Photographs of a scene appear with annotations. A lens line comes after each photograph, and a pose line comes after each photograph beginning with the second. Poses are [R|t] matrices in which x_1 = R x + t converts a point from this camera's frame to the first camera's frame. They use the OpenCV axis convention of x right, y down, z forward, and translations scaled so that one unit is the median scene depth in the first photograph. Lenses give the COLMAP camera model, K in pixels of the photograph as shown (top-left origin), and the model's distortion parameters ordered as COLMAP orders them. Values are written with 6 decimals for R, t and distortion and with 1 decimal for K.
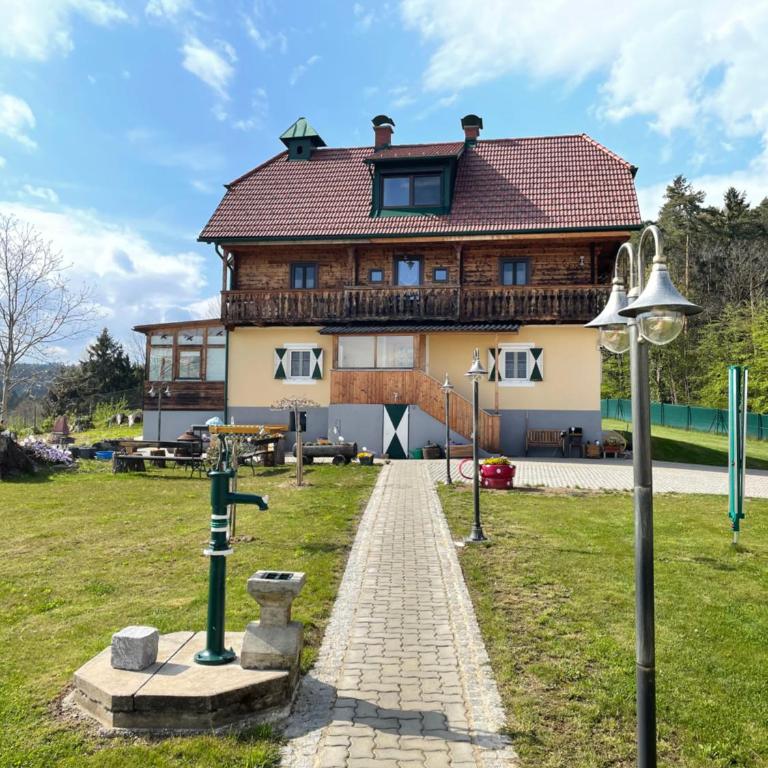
lens RADIAL K [[777.4, 0, 388.0], [0, 777.4, 383.3], [0, 0, 1]] dist [0.054928, 0.000000]
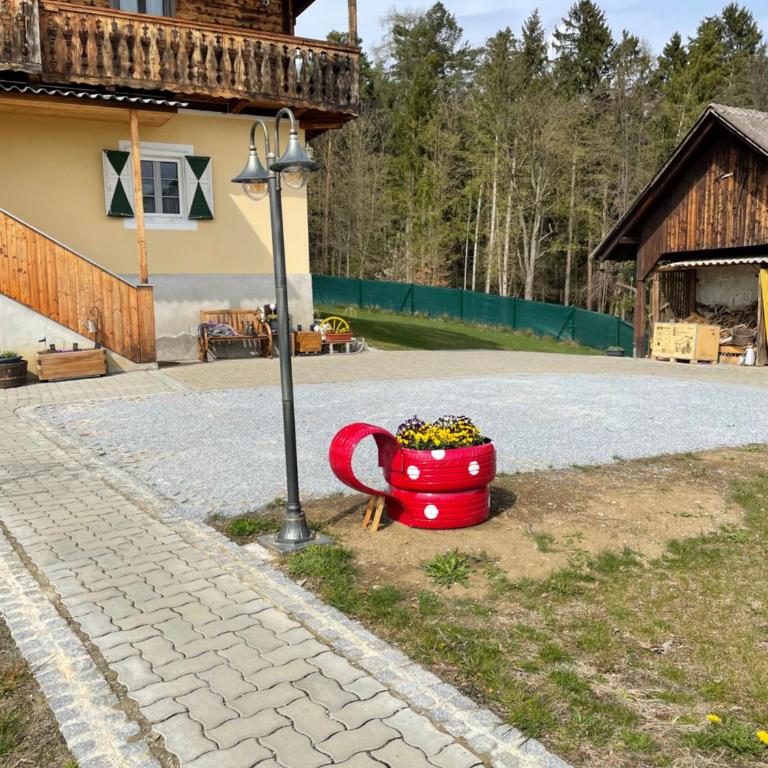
lens RADIAL K [[777.4, 0, 384.4], [0, 777.4, 389.2], [0, 0, 1]] dist [0.054928, 0.000000]
pose [[0.810834, -0.097423, 0.577111, -0.030345], [-0.002419, 0.985483, 0.169759, 0.020187], [-0.585271, -0.139042, 0.798827, 0.460707]]
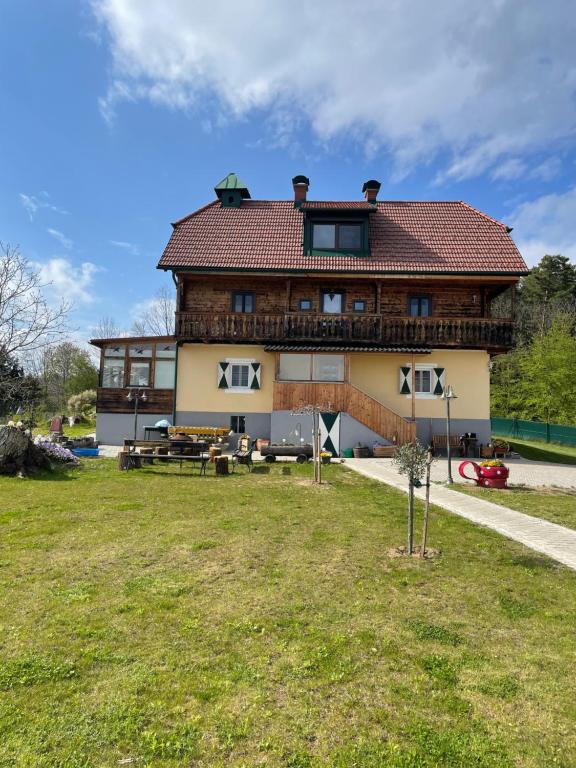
lens RADIAL K [[584.9, 0, 289.7], [0, 584.9, 382.3], [0, 0, 1]] dist [0.048125, 0.000383]
pose [[0.990493, 0.024409, 0.135383, -0.163430], [-0.021182, 0.999457, -0.025222, 0.005735], [-0.135925, 0.022114, 0.990472, 0.110441]]
